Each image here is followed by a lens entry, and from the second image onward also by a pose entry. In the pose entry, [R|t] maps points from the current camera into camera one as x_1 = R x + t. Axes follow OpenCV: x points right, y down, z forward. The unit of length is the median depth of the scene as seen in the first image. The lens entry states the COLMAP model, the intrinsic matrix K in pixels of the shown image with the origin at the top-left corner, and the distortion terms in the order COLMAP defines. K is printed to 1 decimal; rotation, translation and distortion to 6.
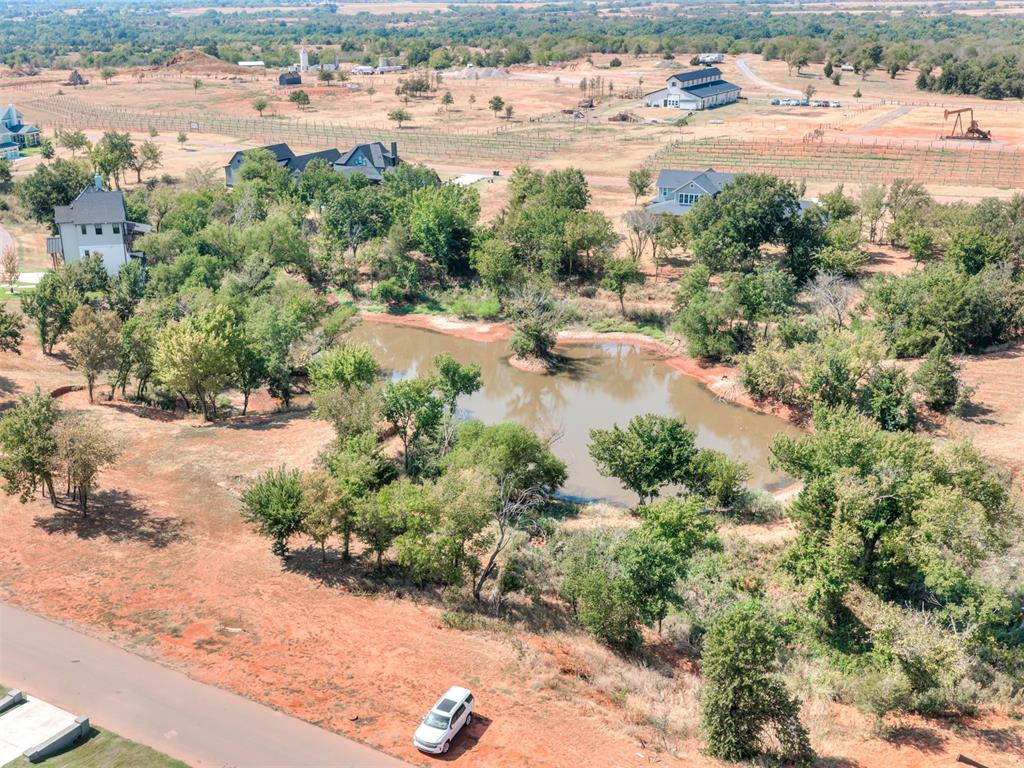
lens RADIAL K [[1116.7, 0, 499.2], [0, 1116.7, 377.0], [0, 0, 1]] dist [0.026510, 0.000000]
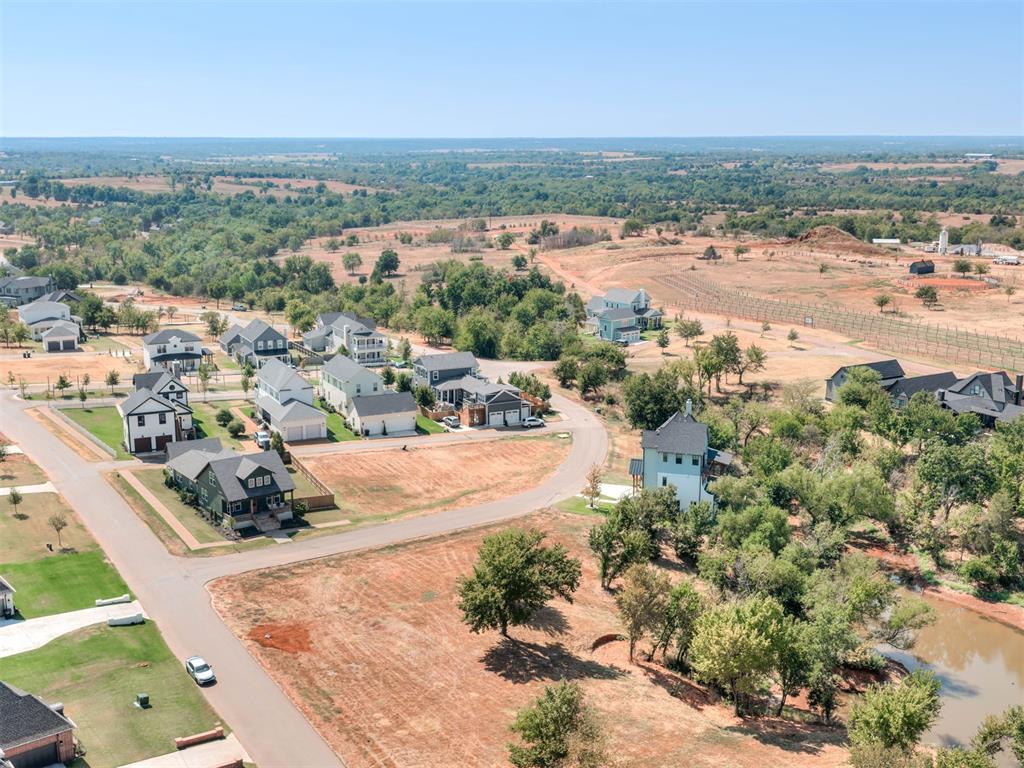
lens RADIAL K [[1116.7, 0, 552.5], [0, 1116.7, 389.0], [0, 0, 1]] dist [0.026510, 0.000000]
pose [[0.870069, 0.128185, -0.475970, 0.007485], [-0.169632, 0.984482, -0.044952, -0.097591], [0.462822, 0.119851, 0.878312, 0.050687]]
